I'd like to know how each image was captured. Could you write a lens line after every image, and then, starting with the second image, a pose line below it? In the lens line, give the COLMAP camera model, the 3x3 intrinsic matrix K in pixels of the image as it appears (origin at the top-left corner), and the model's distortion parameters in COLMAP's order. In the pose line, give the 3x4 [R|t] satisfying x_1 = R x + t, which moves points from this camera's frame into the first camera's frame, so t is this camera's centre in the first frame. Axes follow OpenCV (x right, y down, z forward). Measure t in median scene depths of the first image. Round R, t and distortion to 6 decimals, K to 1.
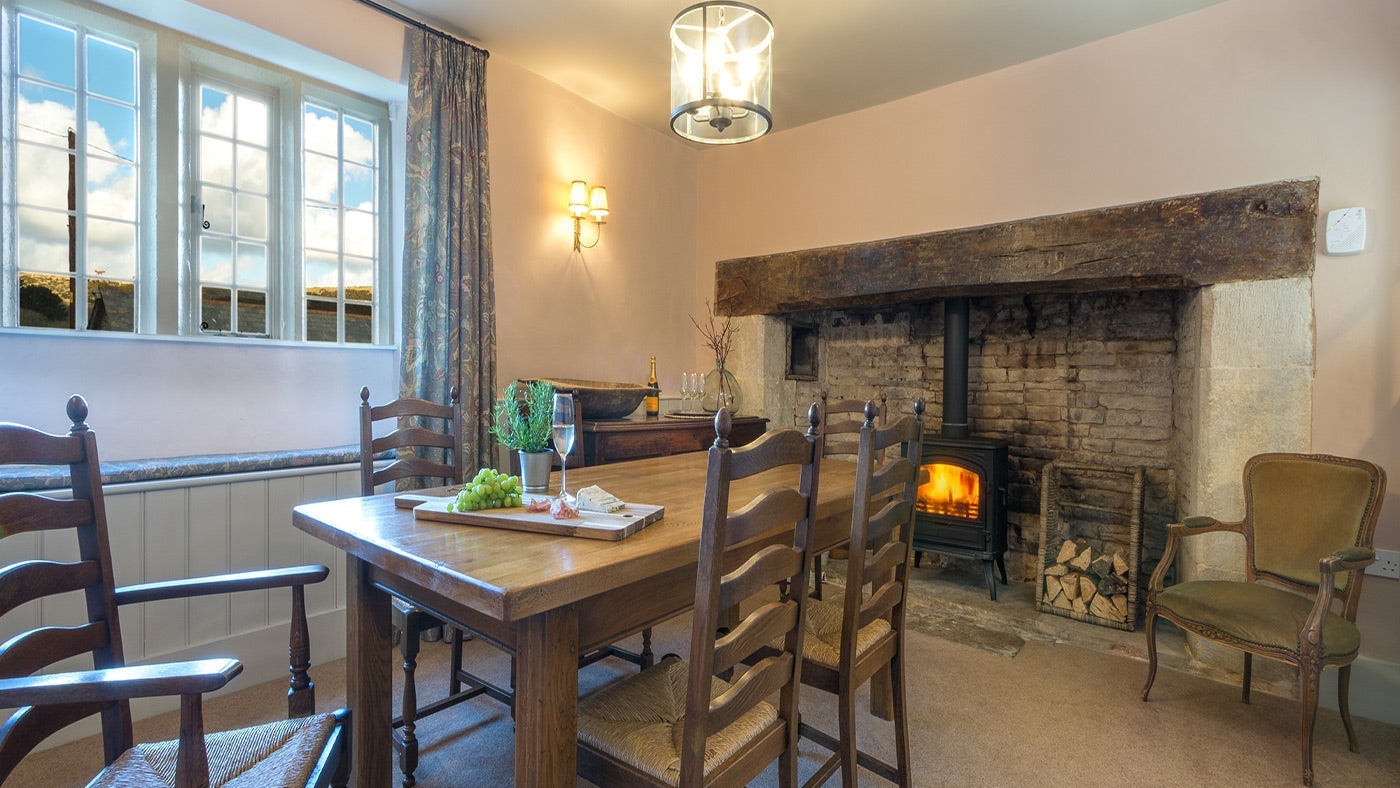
lens RADIAL K [[629.6, 0, 700.0], [0, 629.6, 394.0], [0, 0, 1]] dist [-0.000981, 0.000134]
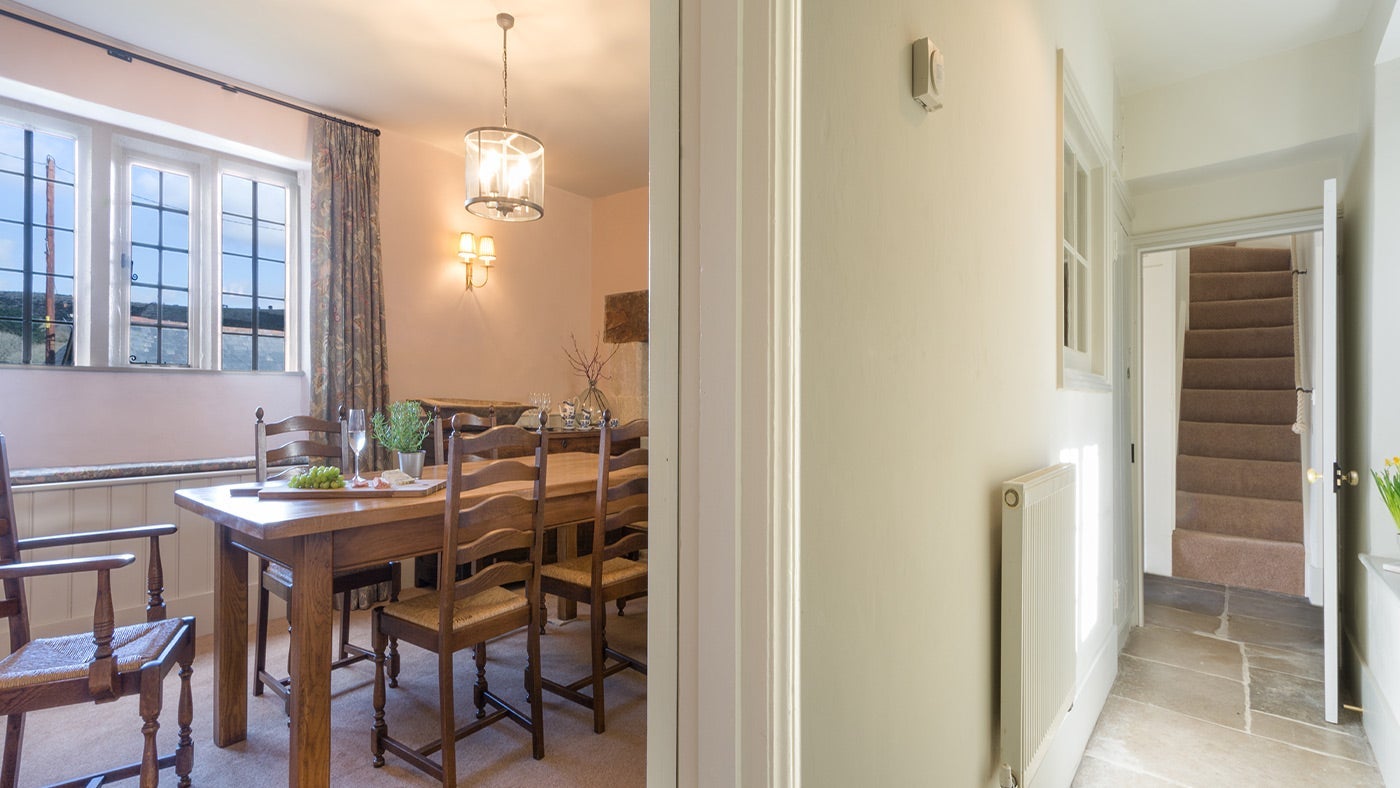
lens RADIAL K [[640.2, 0, 702.5], [0, 640.2, 406.4], [0, 0, 1]] dist [0.029134, 0.000121]
pose [[0.999887, -0.014675, 0.003248, 0.285622], [0.014707, 0.999842, -0.009998, 0.010966], [-0.003100, 0.010045, 0.999945, -0.252428]]
